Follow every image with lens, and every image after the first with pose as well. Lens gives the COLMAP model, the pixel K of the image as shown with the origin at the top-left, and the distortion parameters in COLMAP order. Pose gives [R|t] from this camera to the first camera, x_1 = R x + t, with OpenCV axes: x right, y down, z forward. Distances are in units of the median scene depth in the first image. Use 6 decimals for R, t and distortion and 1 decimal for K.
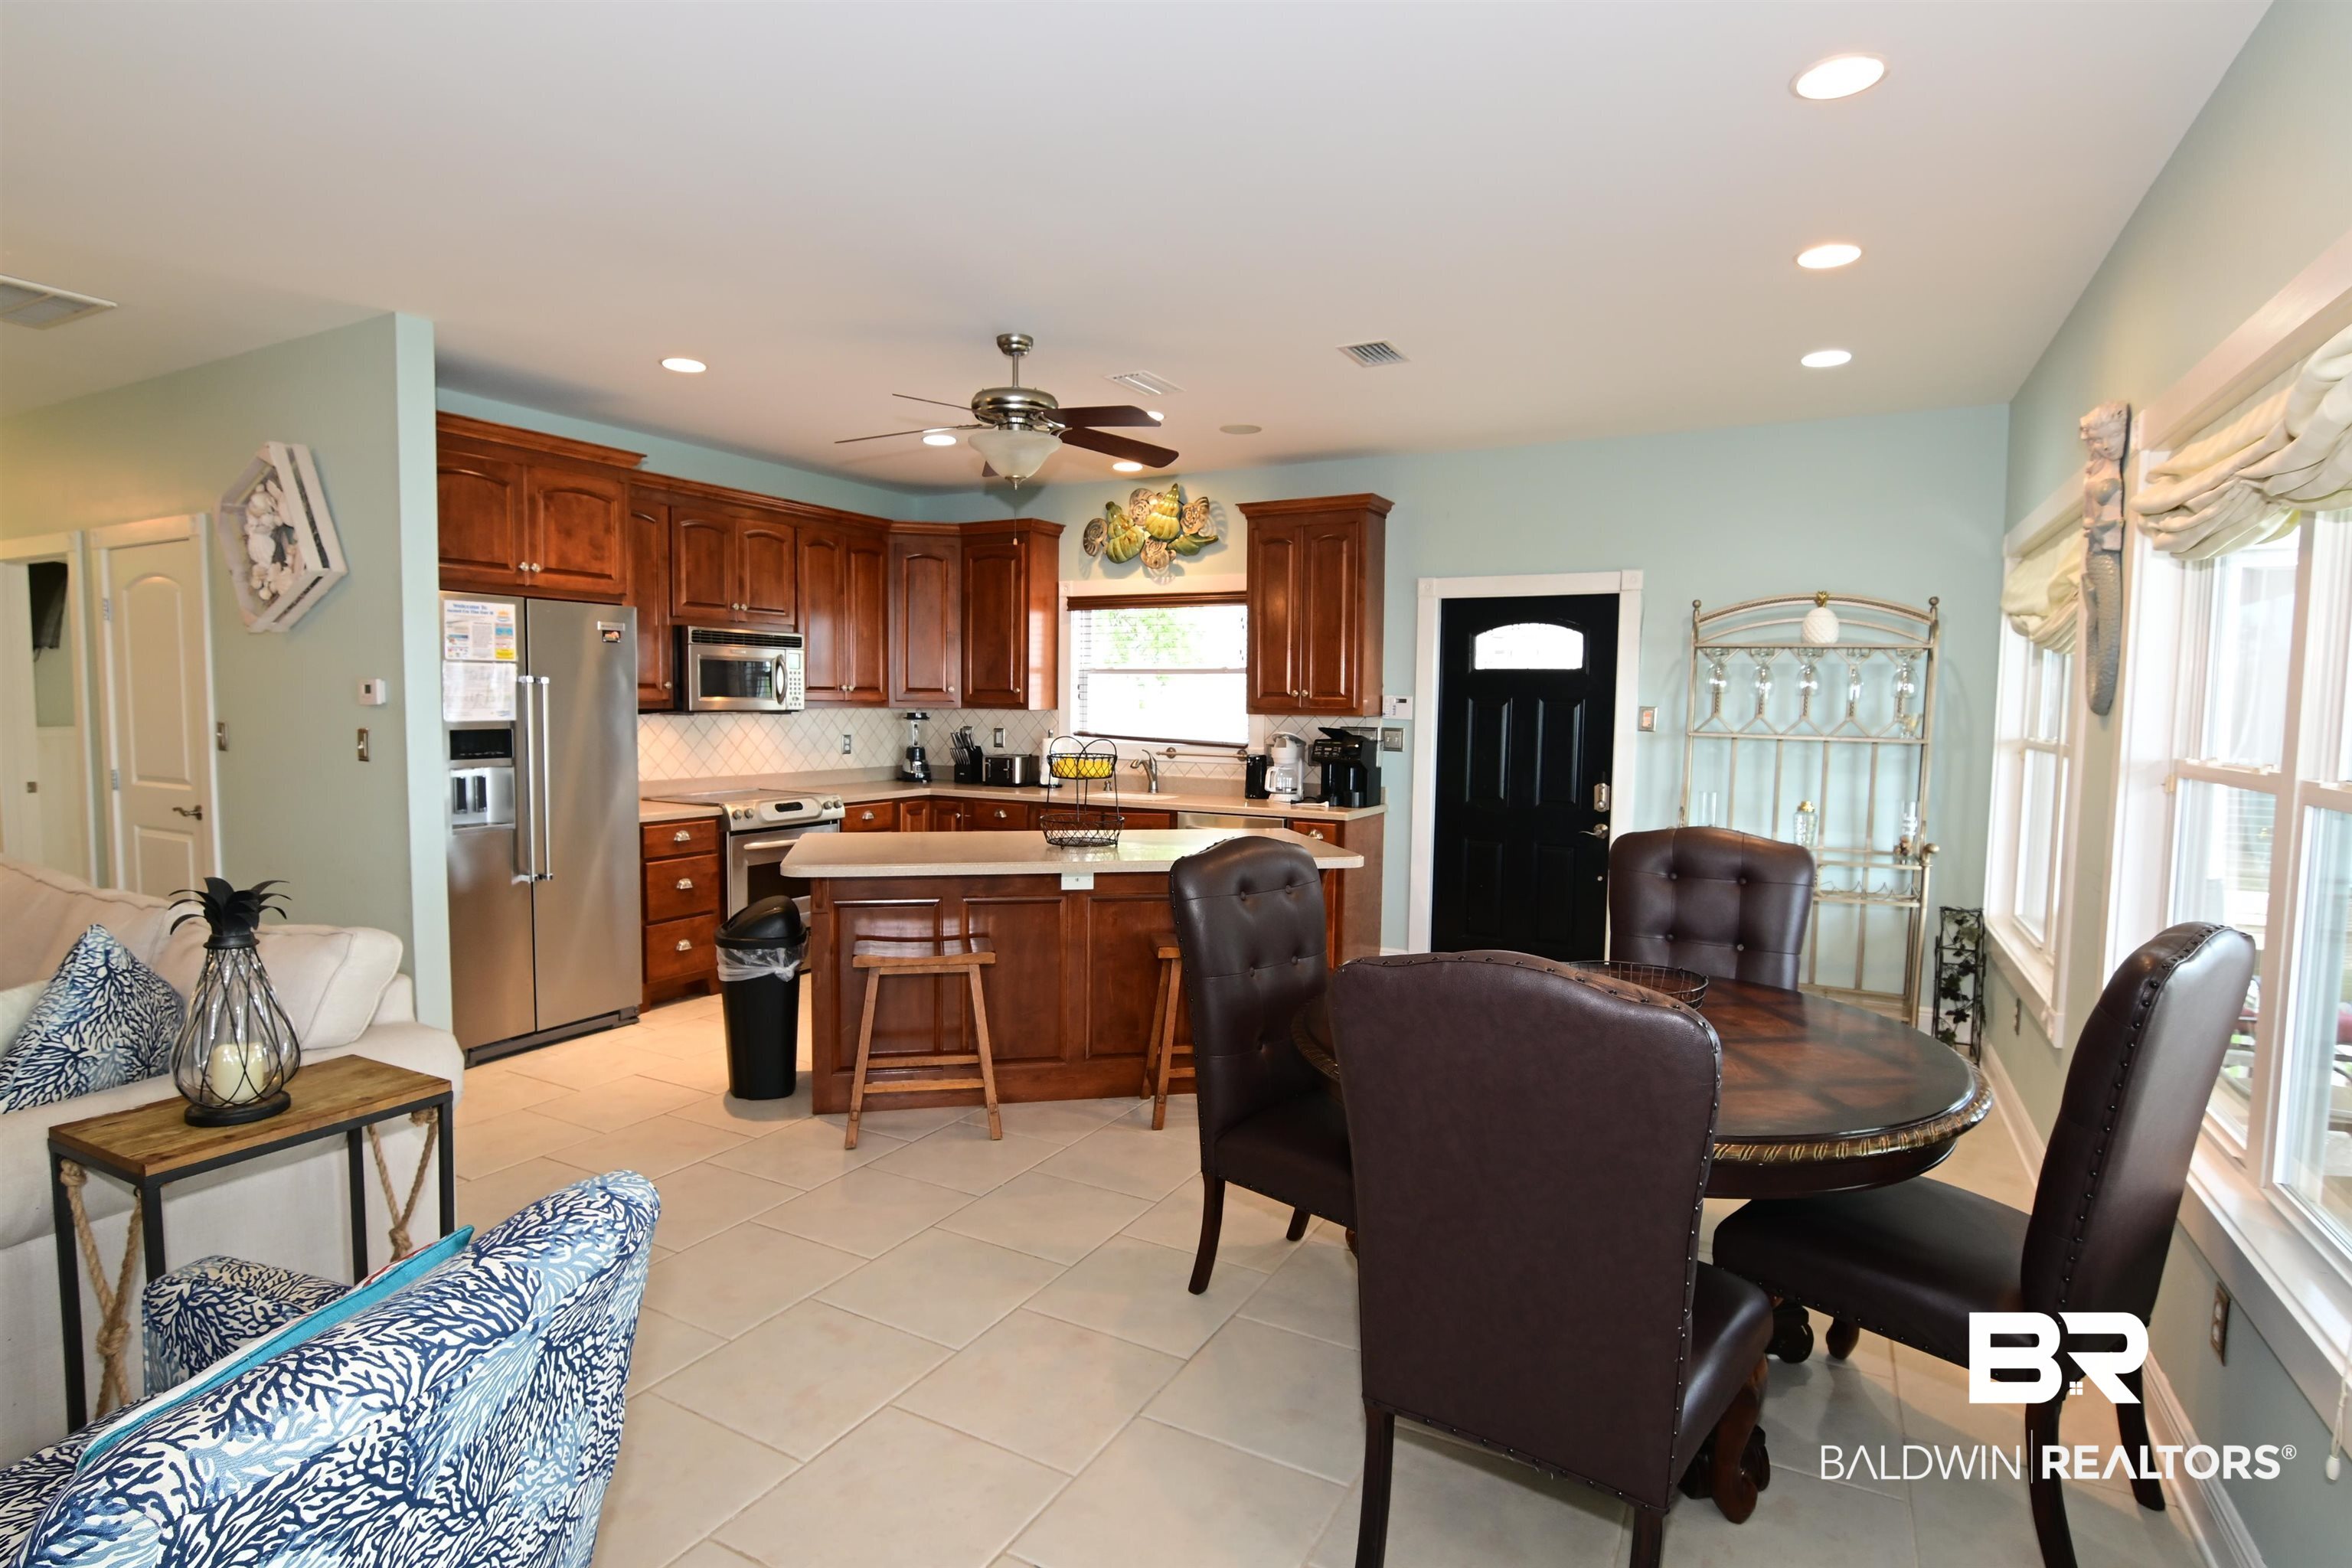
lens RADIAL K [[1205.6, 0, 1157.9], [0, 1205.6, 782.6], [0, 0, 1]] dist [-0.012979, 0.002401]
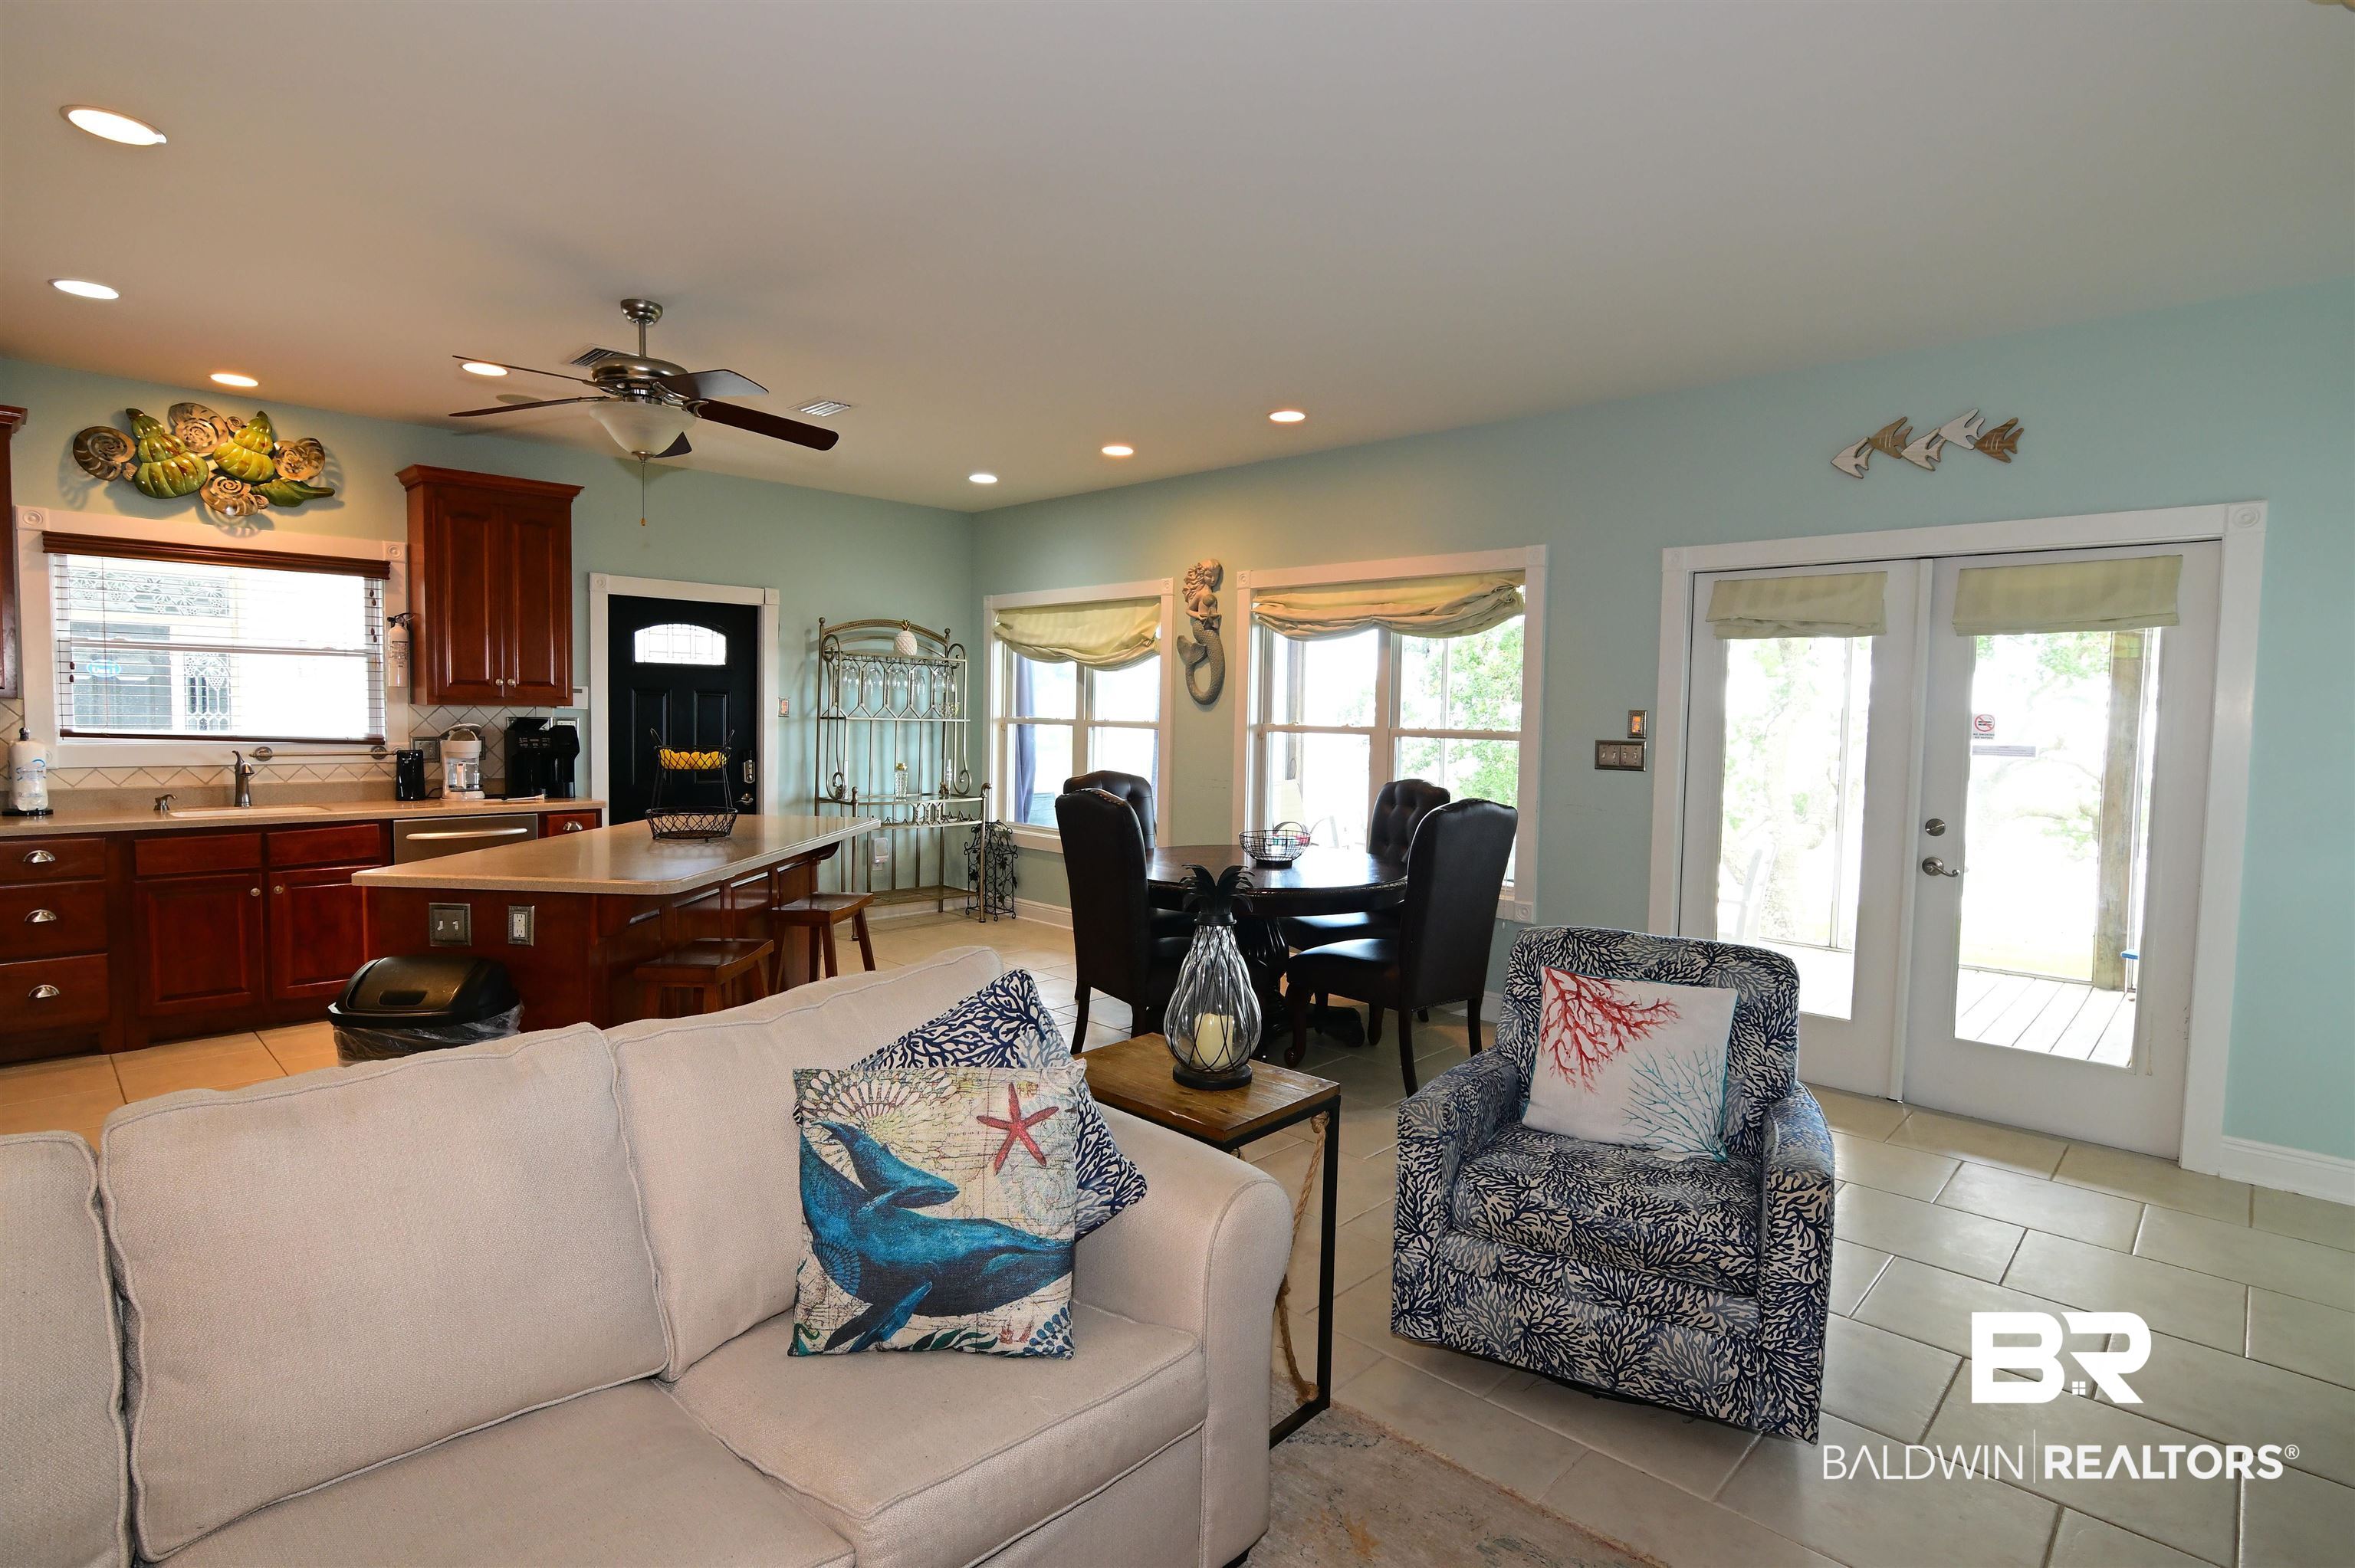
lens RADIAL K [[1155.3, 0, 1176.4], [0, 1155.3, 780.5], [0, 0, 1]] dist [-0.026494, 0.006699]
pose [[0.261132, -0.065835, 0.963055, -0.740356], [0.052357, 0.997169, 0.053971, -0.021848], [-0.963882, 0.036330, 0.263840, 0.312700]]
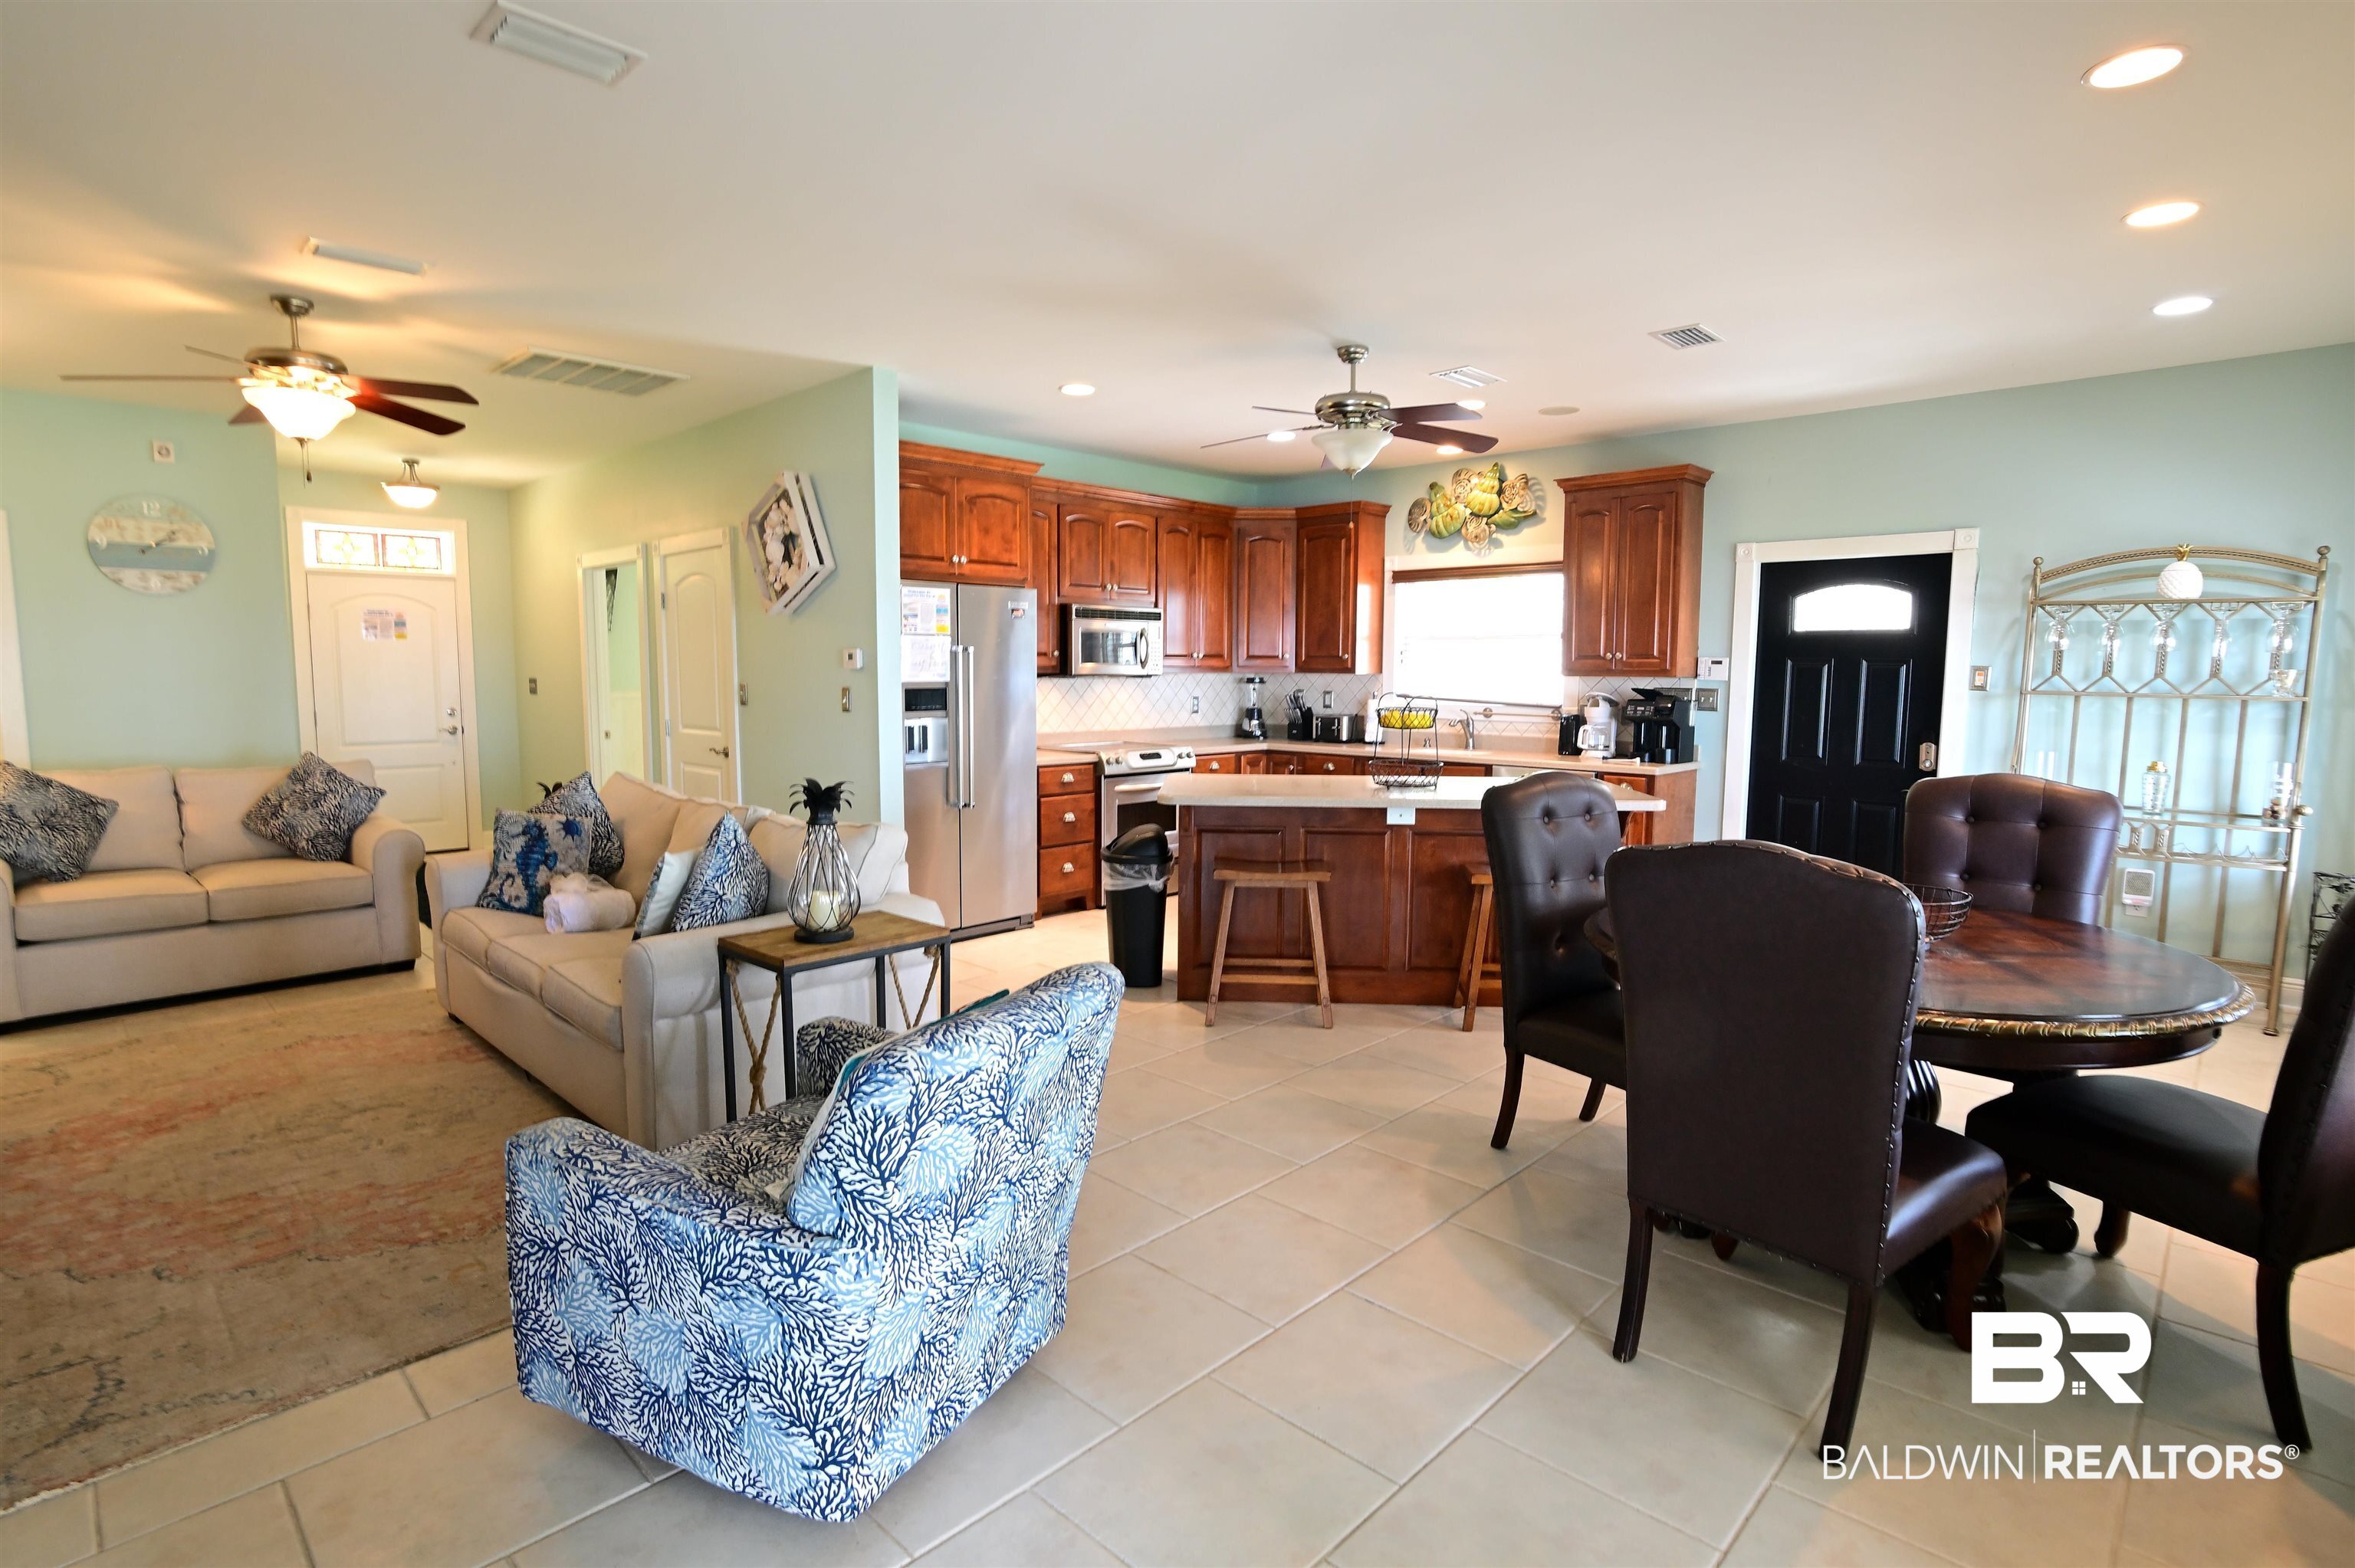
lens RADIAL K [[1155.3, 0, 1153.5], [0, 1155.3, 783.1], [0, 0, 1]] dist [-0.026494, 0.006699]
pose [[0.963216, 0.019394, -0.268026, 0.000856], [-0.012004, 0.999502, 0.029185, 0.016497], [0.268459, -0.024894, 0.962969, -0.110113]]
